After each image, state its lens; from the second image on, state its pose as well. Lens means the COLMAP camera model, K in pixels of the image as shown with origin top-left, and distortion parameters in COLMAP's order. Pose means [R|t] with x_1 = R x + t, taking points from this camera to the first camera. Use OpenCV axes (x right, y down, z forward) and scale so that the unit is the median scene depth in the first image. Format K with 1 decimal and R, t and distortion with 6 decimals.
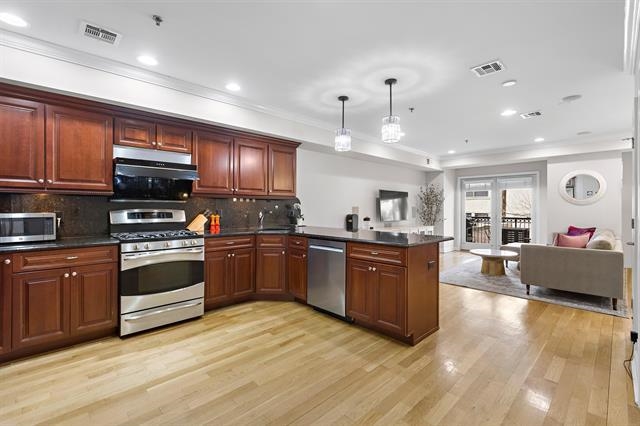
lens RADIAL K [[288.9, 0, 320.8], [0, 288.9, 206.7], [0, 0, 1]] dist [0.007736, 0.000172]
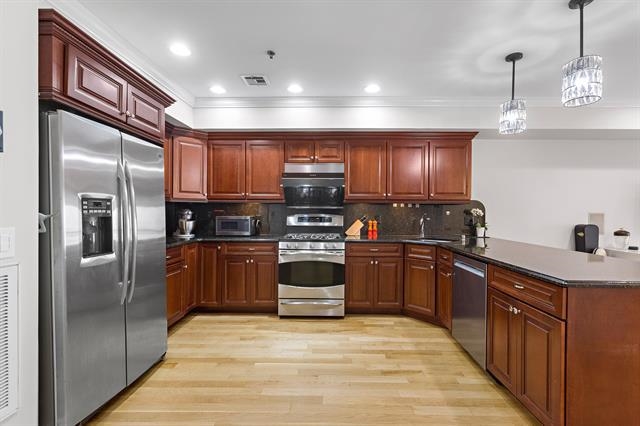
lens RADIAL K [[288.9, 0, 323.8], [0, 288.9, 211.2], [0, 0, 1]] dist [0.007736, 0.000172]
pose [[0.714836, -0.002217, -0.699289, 0.247070], [-0.003647, 0.999970, -0.006898, 0.003797], [0.699283, 0.007481, 0.714806, 0.186991]]
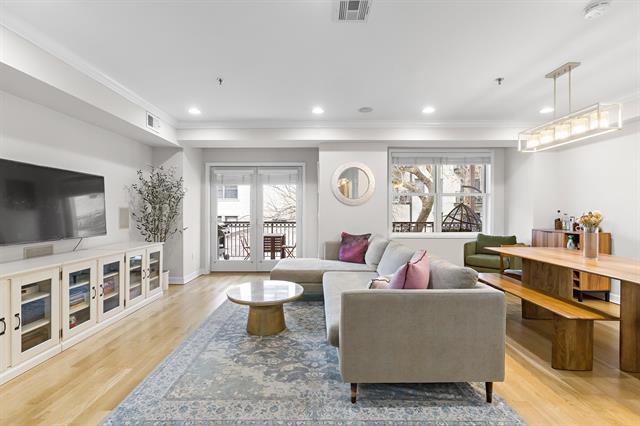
lens RADIAL K [[288.9, 0, 314.4], [0, 288.9, 212.6], [0, 0, 1]] dist [0.007736, 0.000172]
pose [[0.700029, -0.008625, 0.714062, 0.428475], [-0.001276, 0.999910, 0.013329, 0.004576], [-0.714113, -0.010242, 0.699955, 0.885304]]
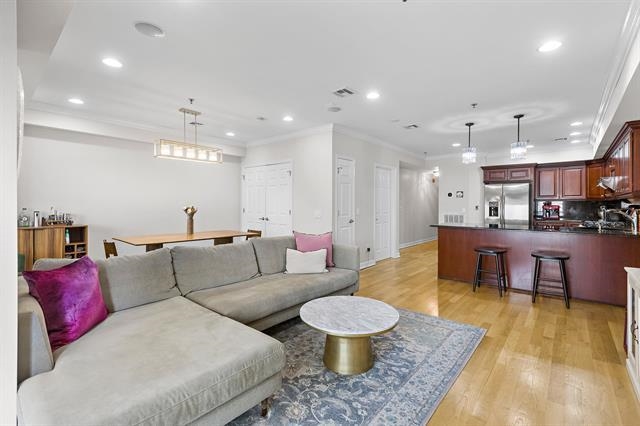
lens RADIAL K [[288.9, 0, 324.6], [0, 288.9, 203.6], [0, 0, 1]] dist [0.007736, 0.000172]
pose [[-0.994344, -0.008944, -0.105834, 1.075433], [-0.008568, 0.999955, -0.004001, 0.001935], [0.105865, -0.003071, -0.994376, 2.258050]]
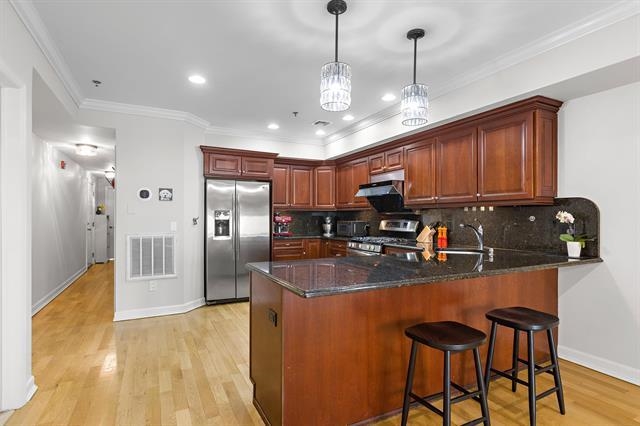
lens RADIAL K [[331.3, 0, 318.1], [0, 331.3, 215.0], [0, 0, 1]] dist [0.002604, 0.000800]
pose [[-0.291047, -0.006970, -0.956683, 0.829295], [0.000321, 0.999973, -0.007383, -0.001165], [0.956709, -0.002456, -0.291037, 1.065425]]
